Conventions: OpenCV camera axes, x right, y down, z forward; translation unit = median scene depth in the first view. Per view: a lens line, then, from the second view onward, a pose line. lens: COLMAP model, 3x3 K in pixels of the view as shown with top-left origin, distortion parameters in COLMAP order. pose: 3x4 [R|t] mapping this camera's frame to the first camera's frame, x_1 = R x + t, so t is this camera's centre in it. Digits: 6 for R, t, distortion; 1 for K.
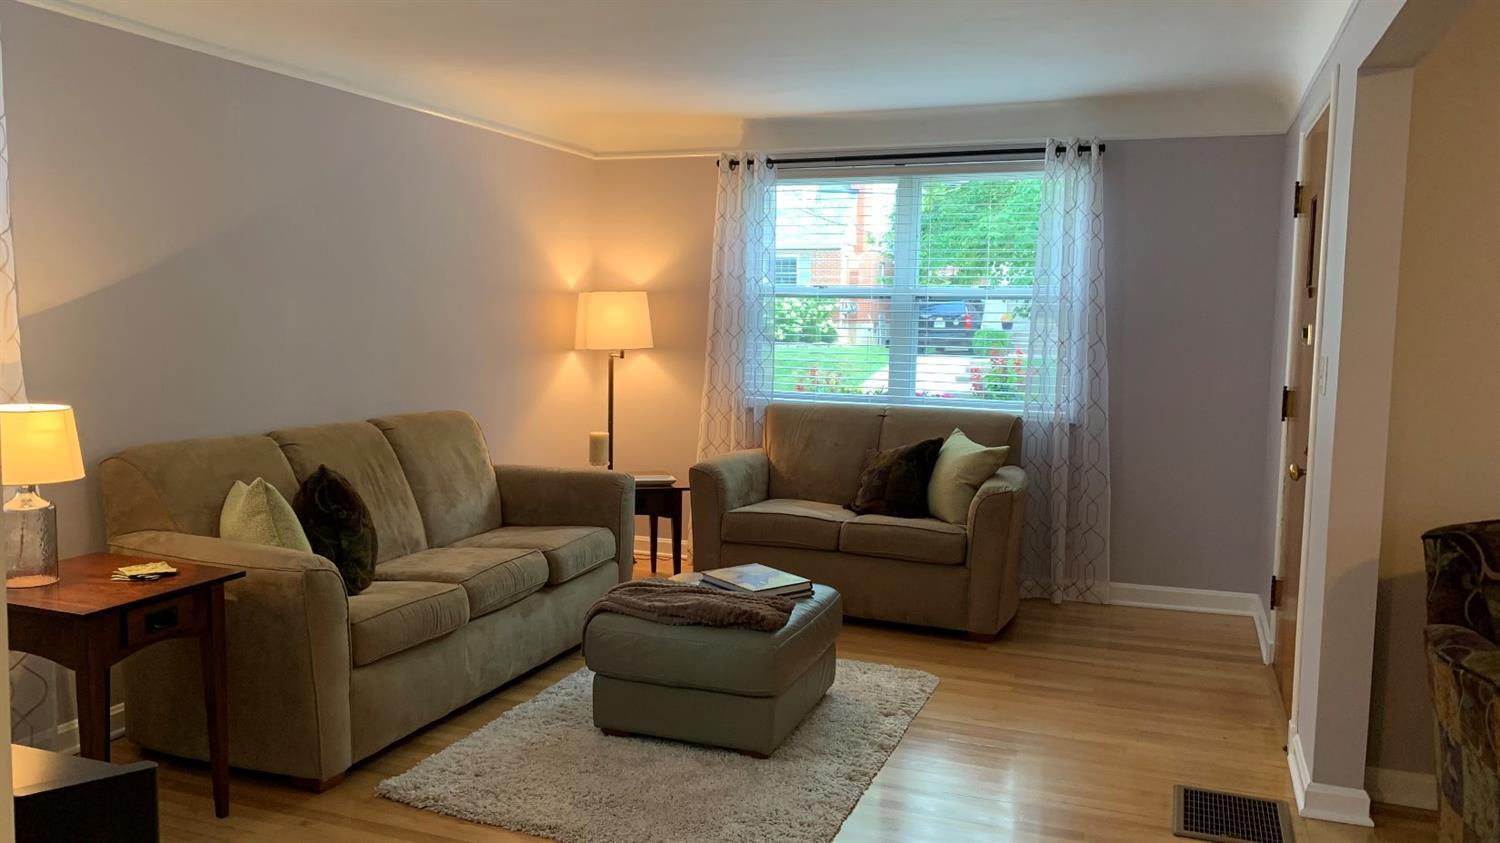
lens RADIAL K [[1137.1, 0, 755.4], [0, 1137.1, 414.9], [0, 0, 1]] dist [-0.003571, -0.020853]
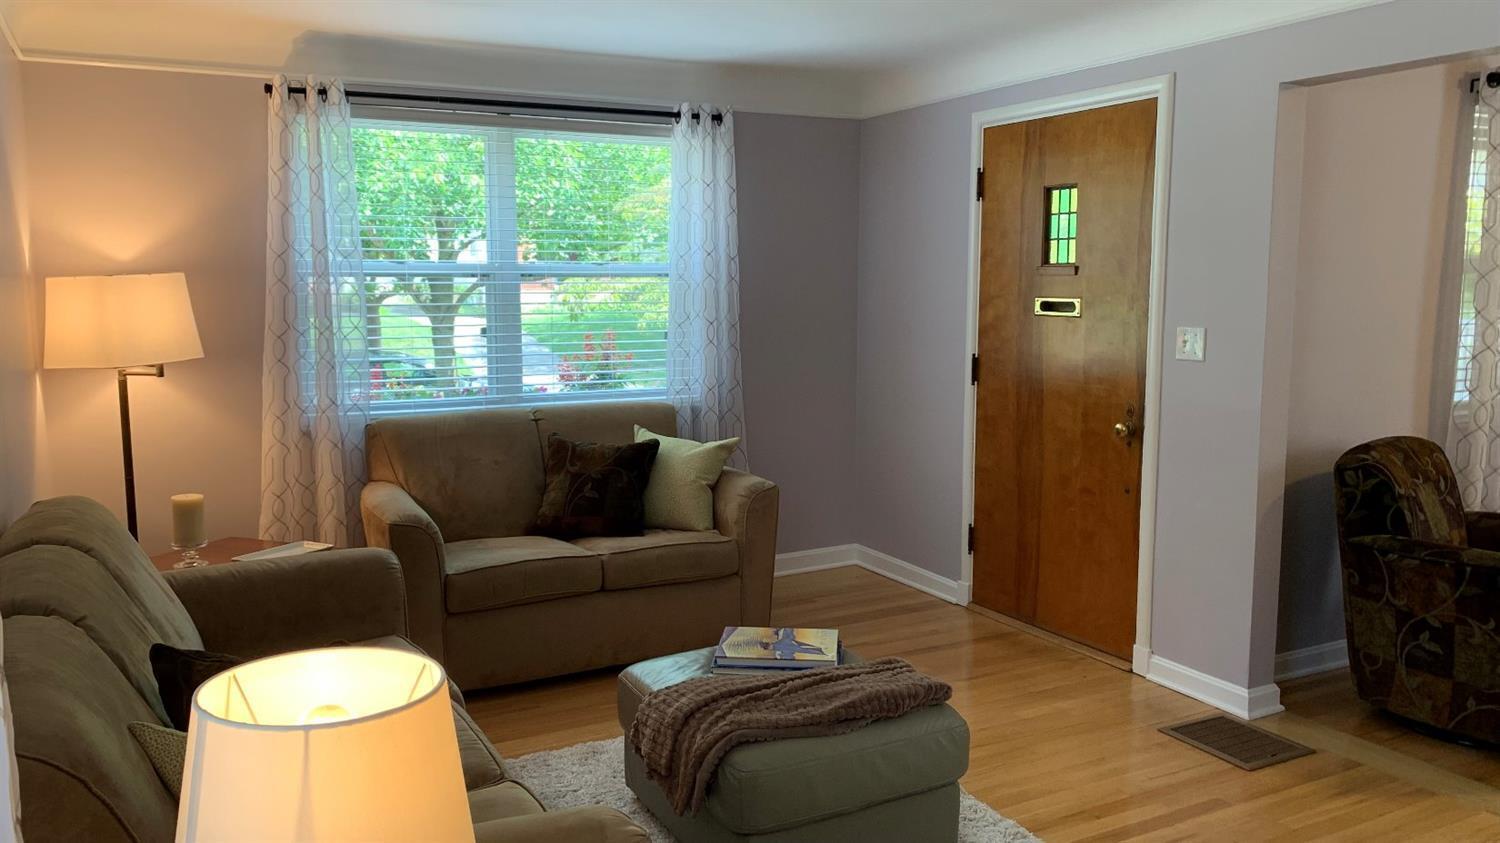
lens RADIAL K [[1137.1, 0, 752.4], [0, 1137.1, 433.3], [0, 0, 1]] dist [-0.003571, -0.020853]
pose [[0.661792, -0.119035, 0.740177, -0.412164], [0.074117, 0.992866, 0.093404, -0.057342], [-0.746015, -0.006955, 0.665893, 0.333740]]
